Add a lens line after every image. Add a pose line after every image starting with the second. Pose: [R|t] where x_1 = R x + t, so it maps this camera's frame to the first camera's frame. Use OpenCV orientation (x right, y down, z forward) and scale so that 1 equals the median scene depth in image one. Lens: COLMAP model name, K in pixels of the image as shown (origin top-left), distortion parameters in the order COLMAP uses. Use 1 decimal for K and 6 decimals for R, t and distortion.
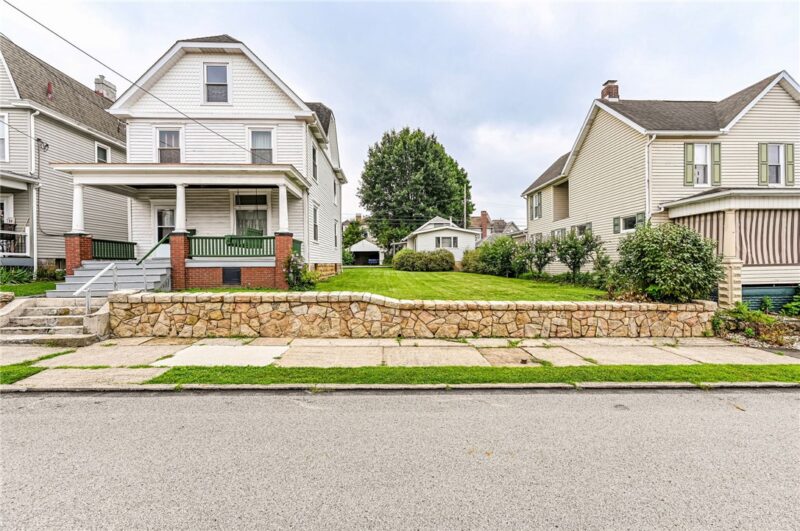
lens RADIAL K [[322.1, 0, 399.8], [0, 322.1, 264.8], [0, 0, 1]] dist [-0.002394, -0.000491]
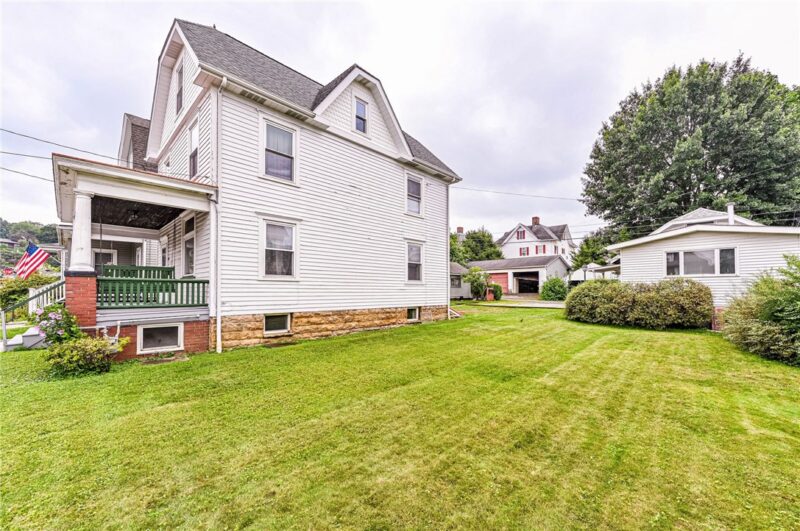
lens RADIAL K [[322.1, 0, 406.8], [0, 322.1, 287.1], [0, 0, 1]] dist [-0.002394, -0.000491]
pose [[0.680789, 0.000841, -0.732479, 0.310598], [-0.010711, 0.999904, -0.008807, -0.044687], [0.732401, 0.013841, 0.680733, 0.650027]]
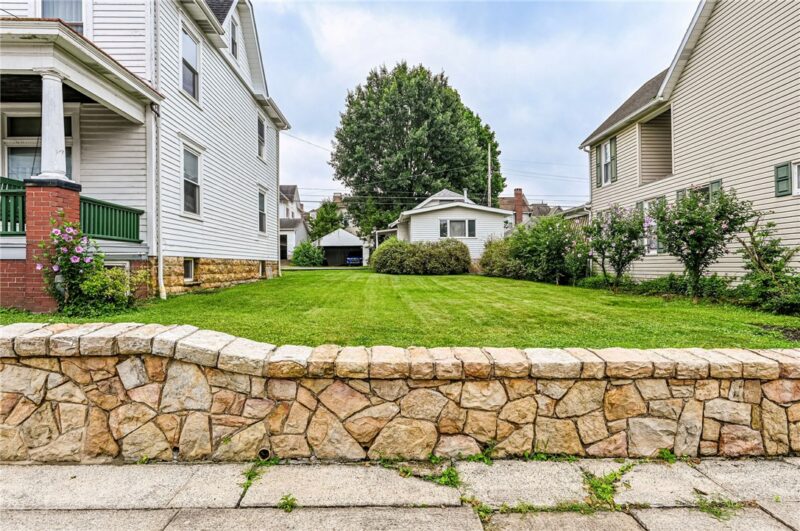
lens RADIAL K [[427.5, 0, 401.4], [0, 427.5, 266.2], [0, 0, 1]] dist [-0.003307, -0.001335]
pose [[0.999914, 0.000271, -0.013089, 0.074726], [-0.000326, 0.999991, -0.004204, 0.010783], [0.013088, 0.004208, 0.999905, 0.270286]]
